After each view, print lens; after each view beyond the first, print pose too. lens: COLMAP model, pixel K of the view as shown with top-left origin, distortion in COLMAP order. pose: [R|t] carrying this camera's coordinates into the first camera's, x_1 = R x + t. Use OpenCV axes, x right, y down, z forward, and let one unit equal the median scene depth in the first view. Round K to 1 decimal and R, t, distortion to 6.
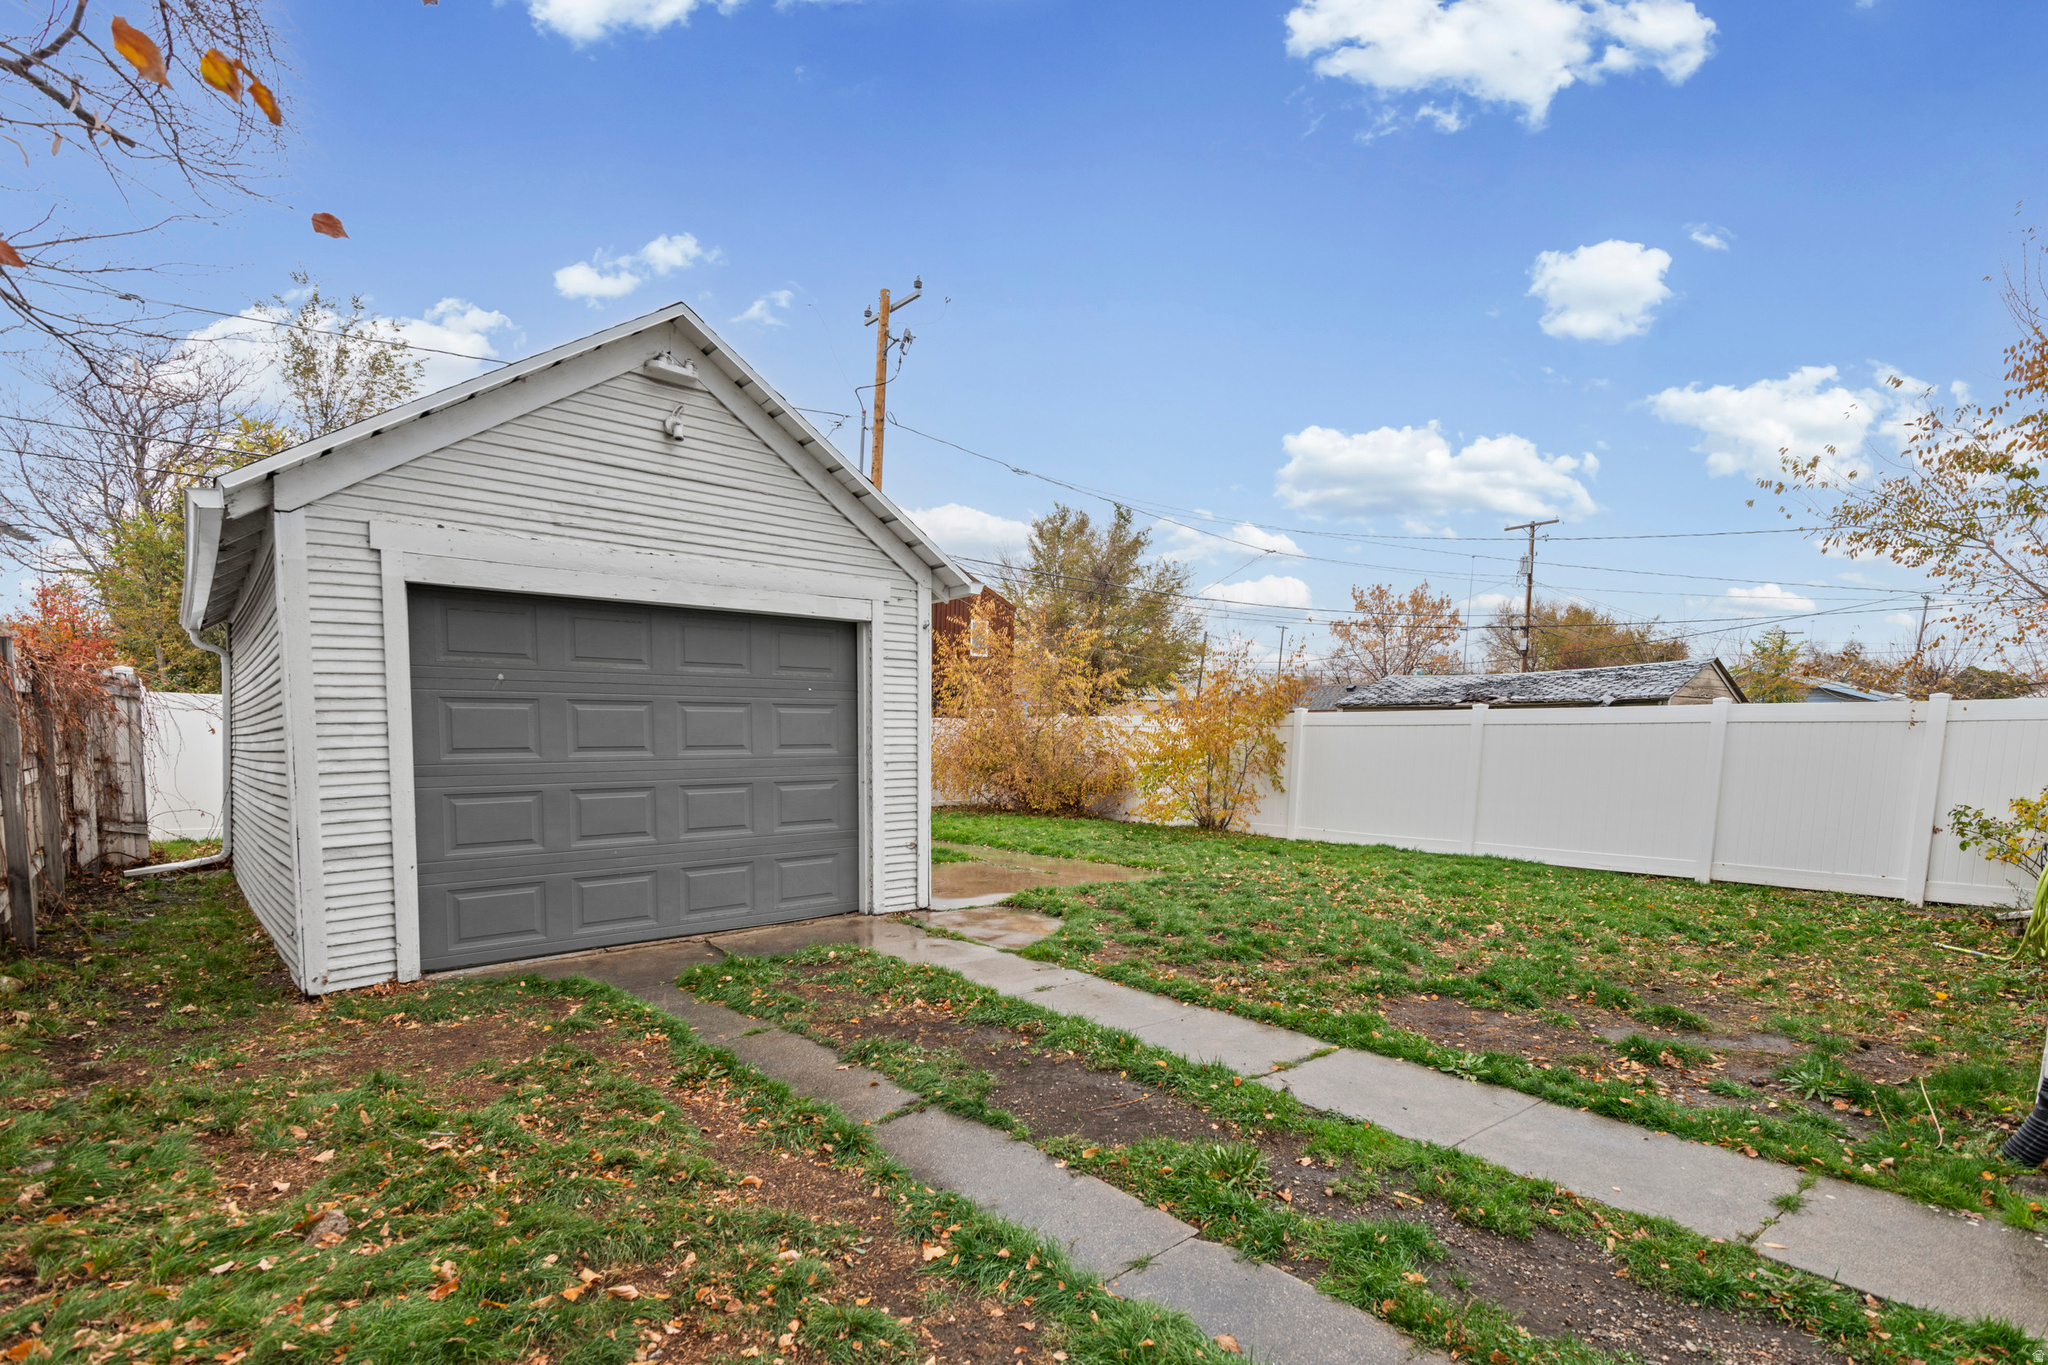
lens RADIAL K [[911.5, 0, 1029.4], [0, 911.5, 846.8], [0, 0, 1]] dist [0.003823, 0.000248]
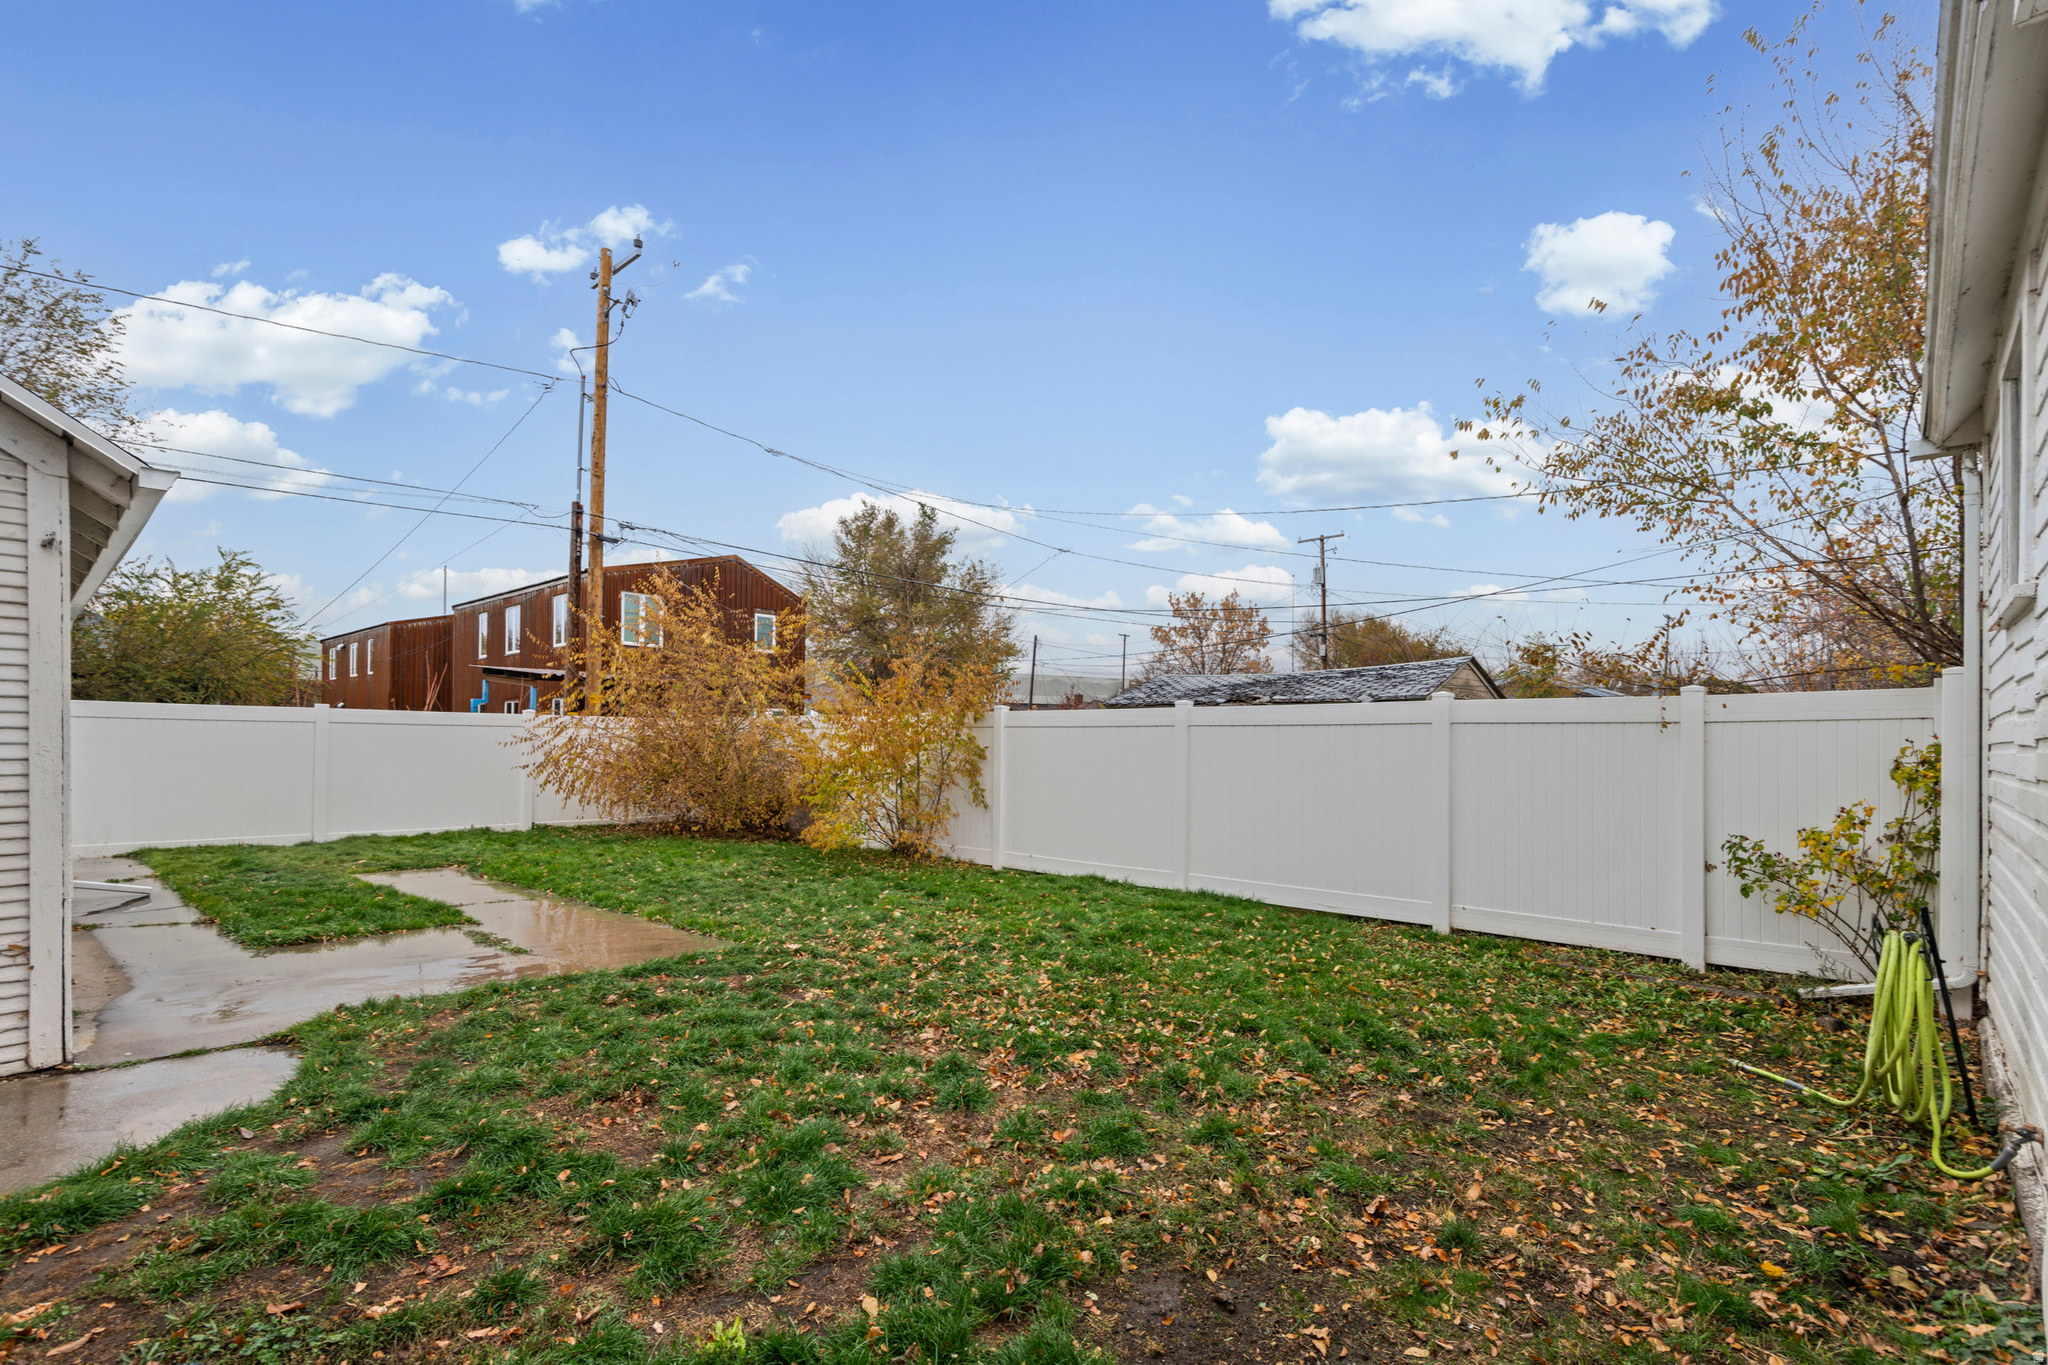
lens RADIAL K [[910.0, 0, 1015.9], [0, 910.0, 727.4], [0, 0, 1]] dist [0.016552, -0.000804]
pose [[0.989603, 0.001648, 0.143819, 0.255003], [0.017337, 0.991276, -0.130654, -0.033804], [-0.142779, 0.131789, 0.980941, 0.260584]]
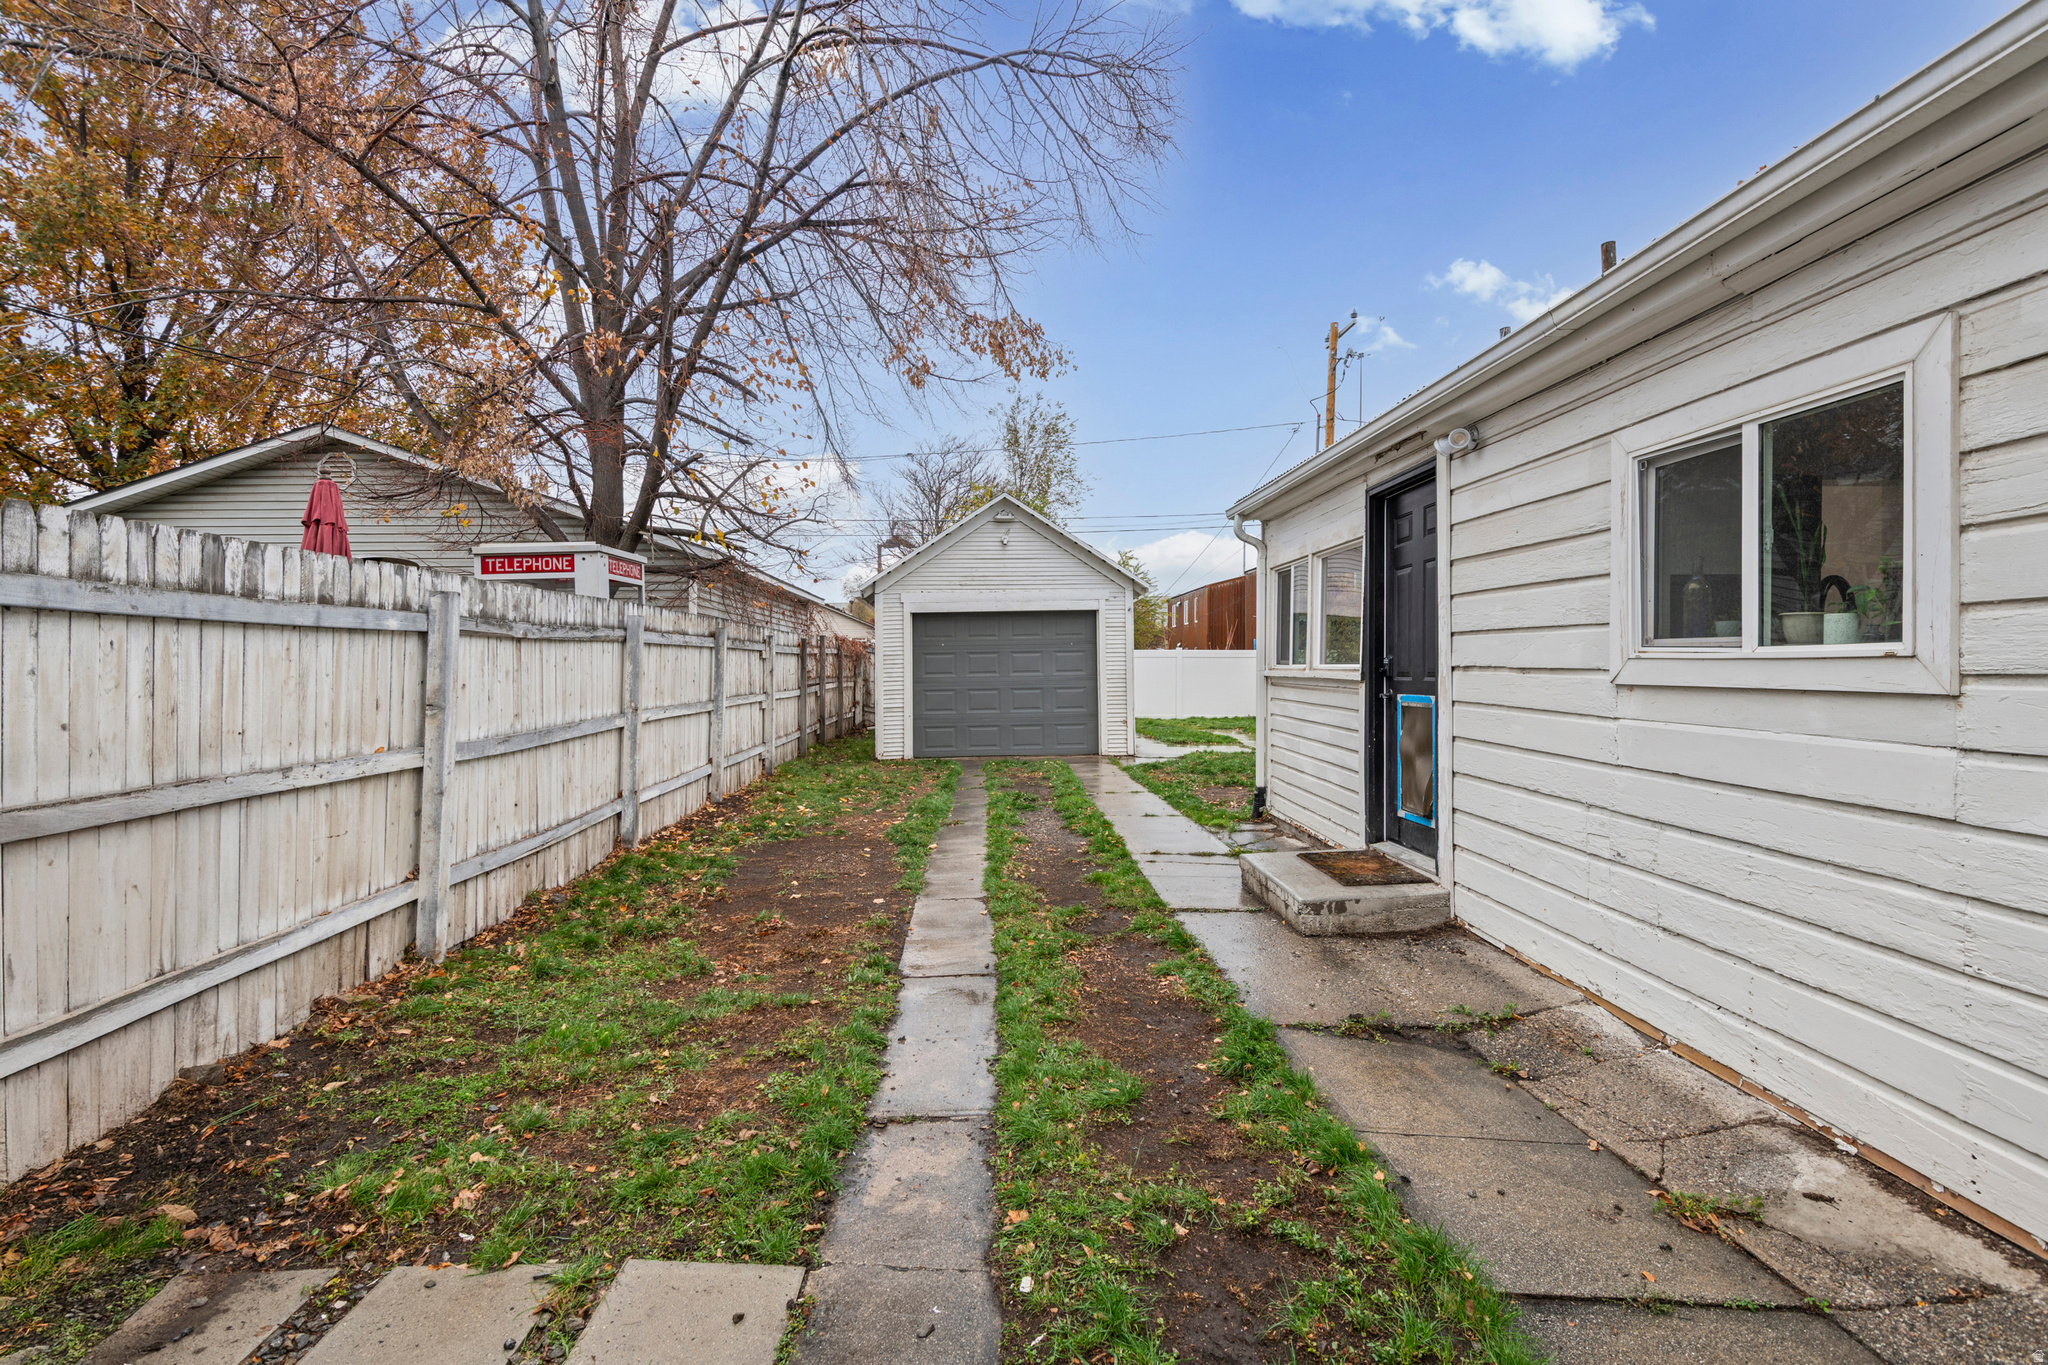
lens RADIAL K [[832.9, 0, 997.6], [0, 832.9, 684.5], [0, 0, 1]] dist [0.015163, -0.000086]
pose [[0.763882, 0.002308, -0.645352, 0.556077], [-0.066711, 0.994919, -0.075405, 0.049450], [0.641899, 0.100653, 0.760154, -0.357298]]
